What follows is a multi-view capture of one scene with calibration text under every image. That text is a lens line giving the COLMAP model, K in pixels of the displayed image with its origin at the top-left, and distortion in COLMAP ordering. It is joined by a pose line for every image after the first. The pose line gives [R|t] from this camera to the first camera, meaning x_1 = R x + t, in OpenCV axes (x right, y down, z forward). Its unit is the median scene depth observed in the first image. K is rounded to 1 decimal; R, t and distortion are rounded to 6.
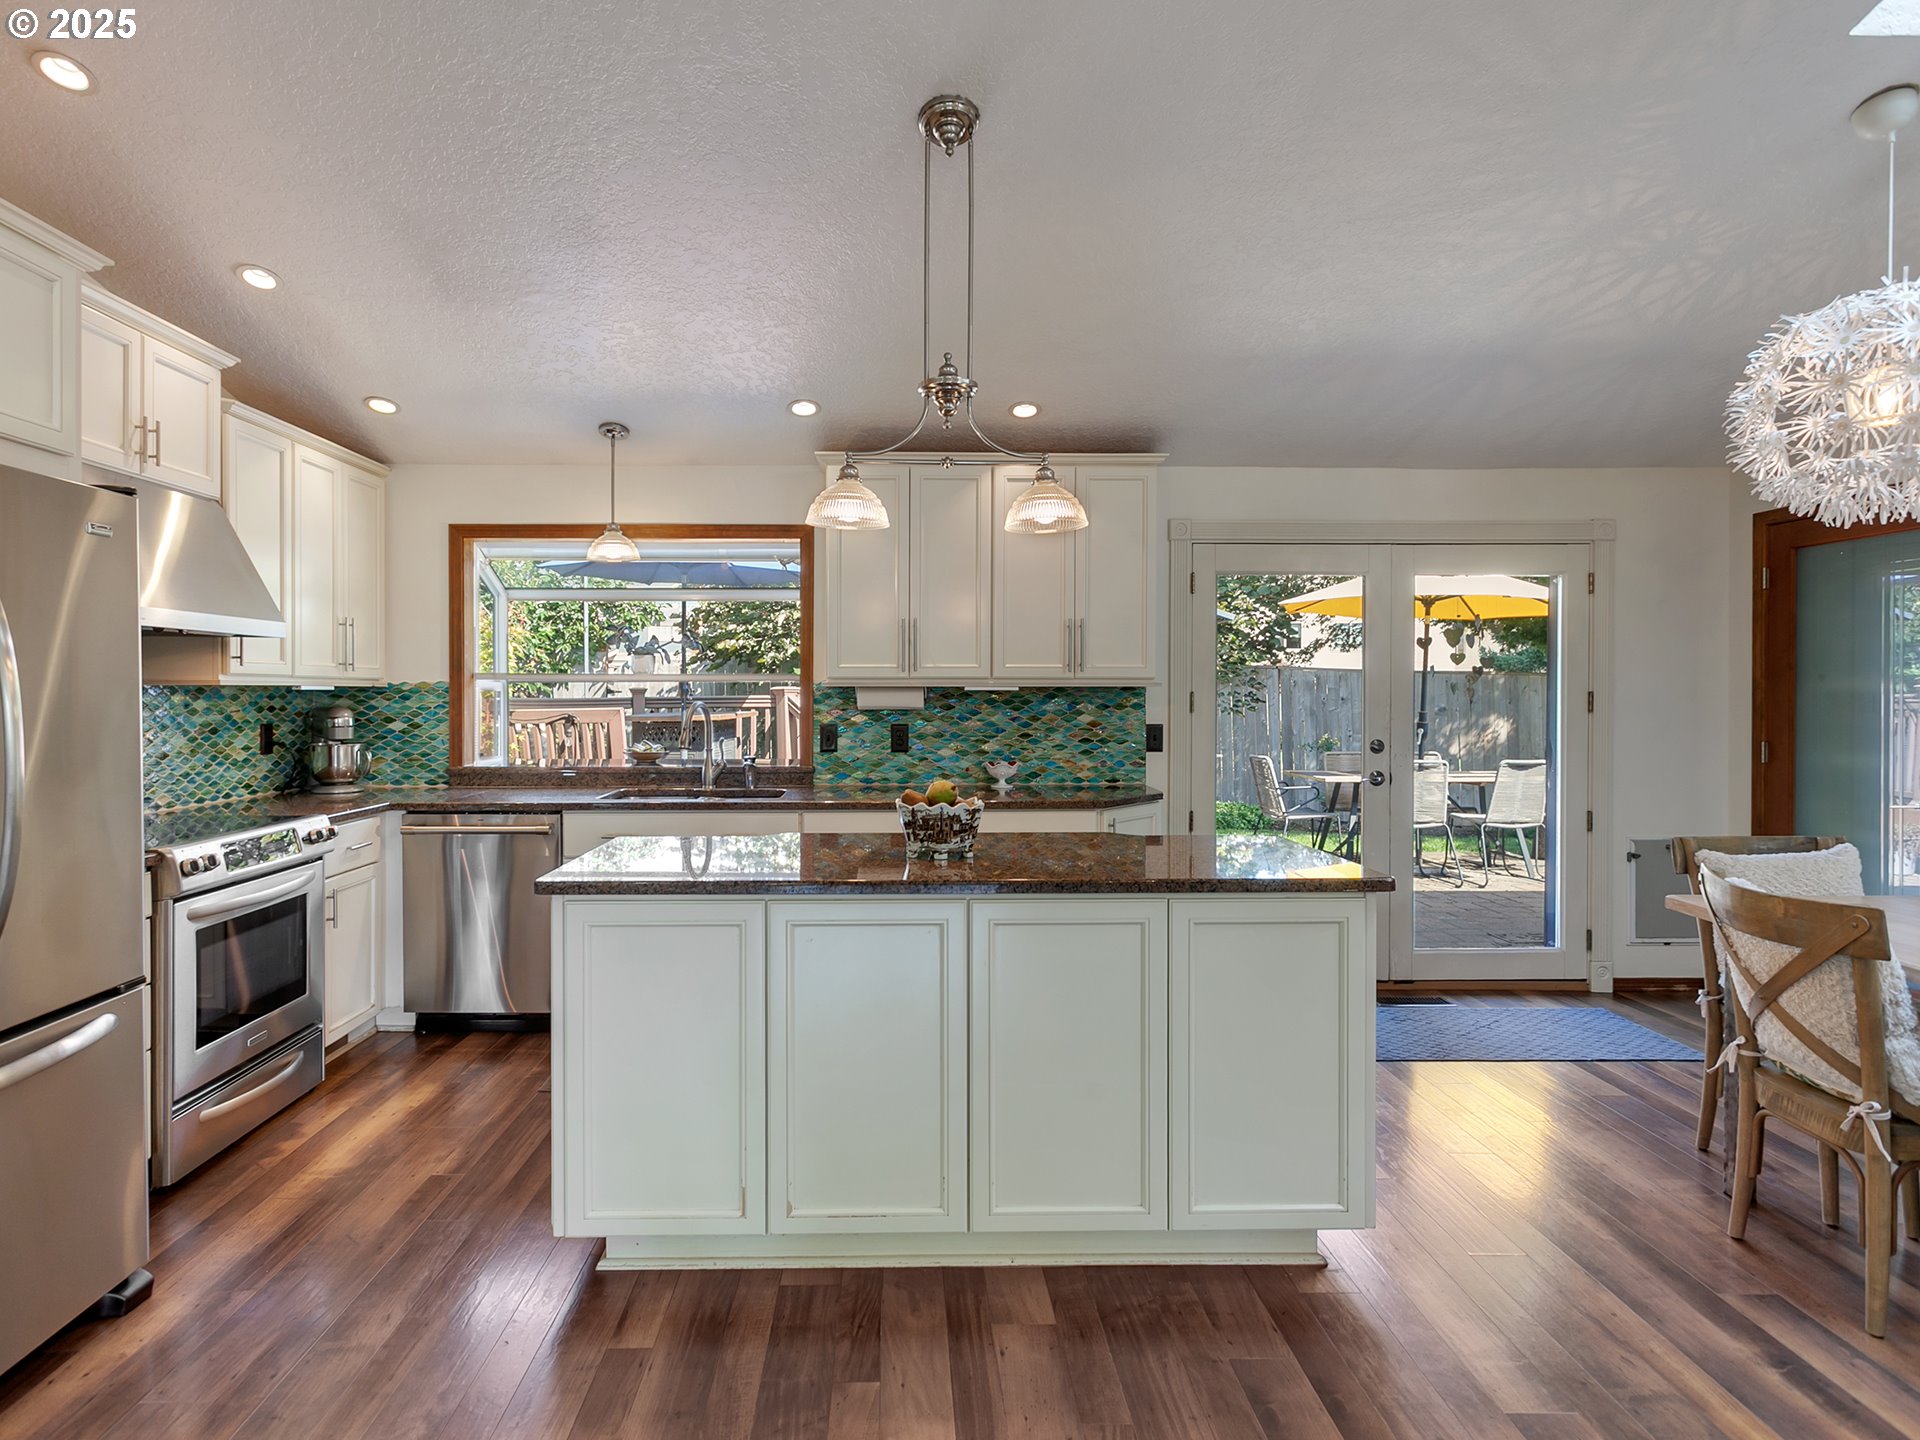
lens RADIAL K [[1029.7, 0, 924.0], [0, 1029.7, 703.4], [0, 0, 1]] dist [-0.000397, 0.000321]
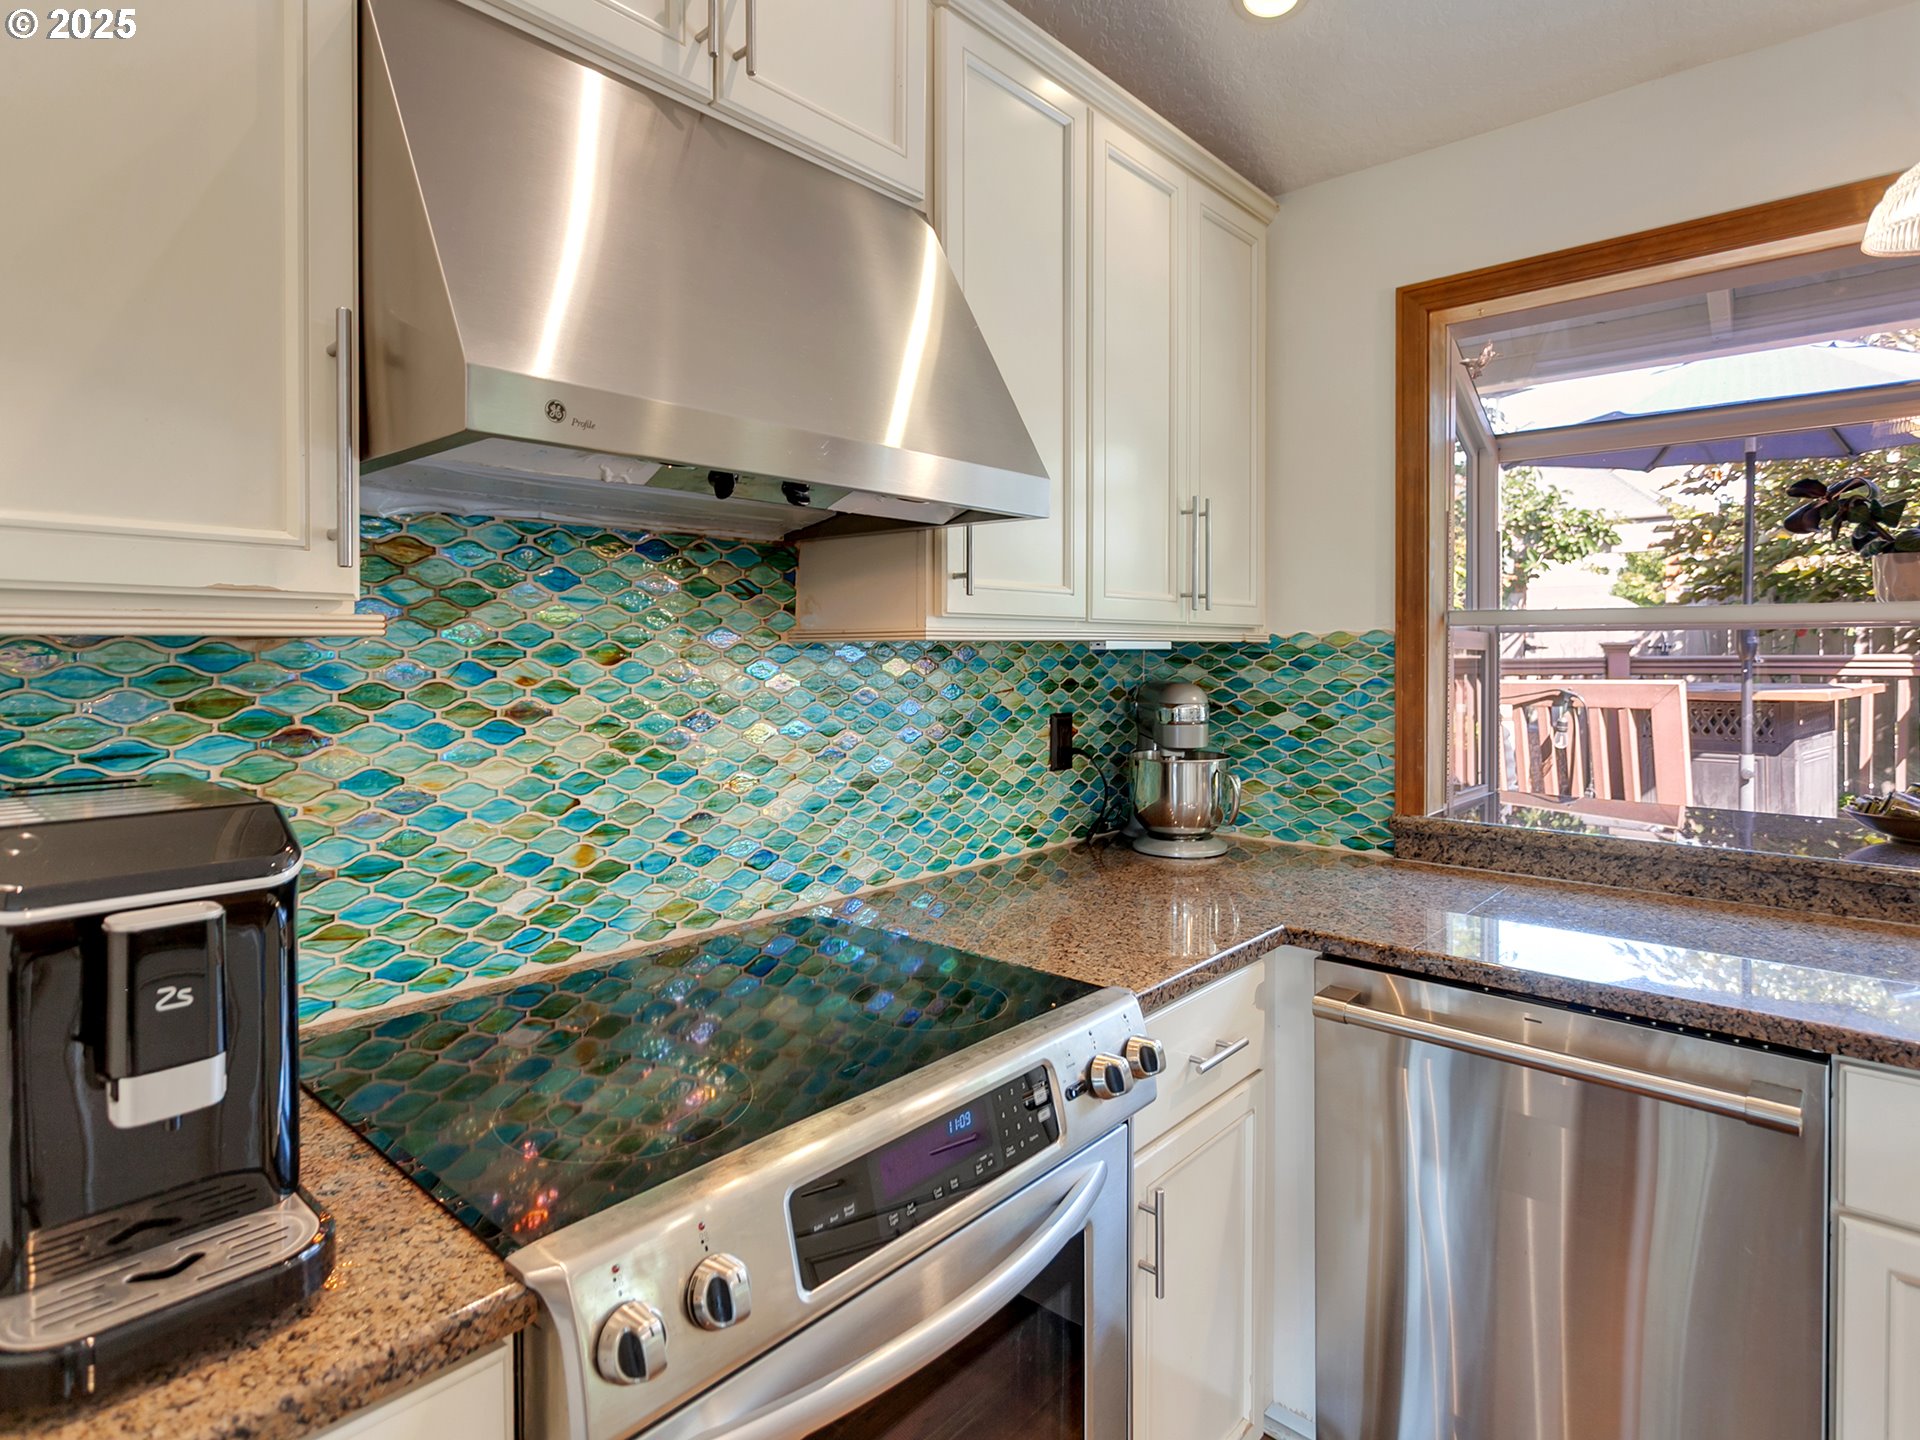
lens RADIAL K [[1048.8, 0, 945.8], [0, 1048.8, 655.5], [0, 0, 1]] dist [0.002498, 0.001031]
pose [[0.728827, 0.002474, -0.684693, -0.293285], [-0.004575, 0.999989, -0.001257, -0.008696], [0.684682, 0.004049, 0.728830, 0.532688]]
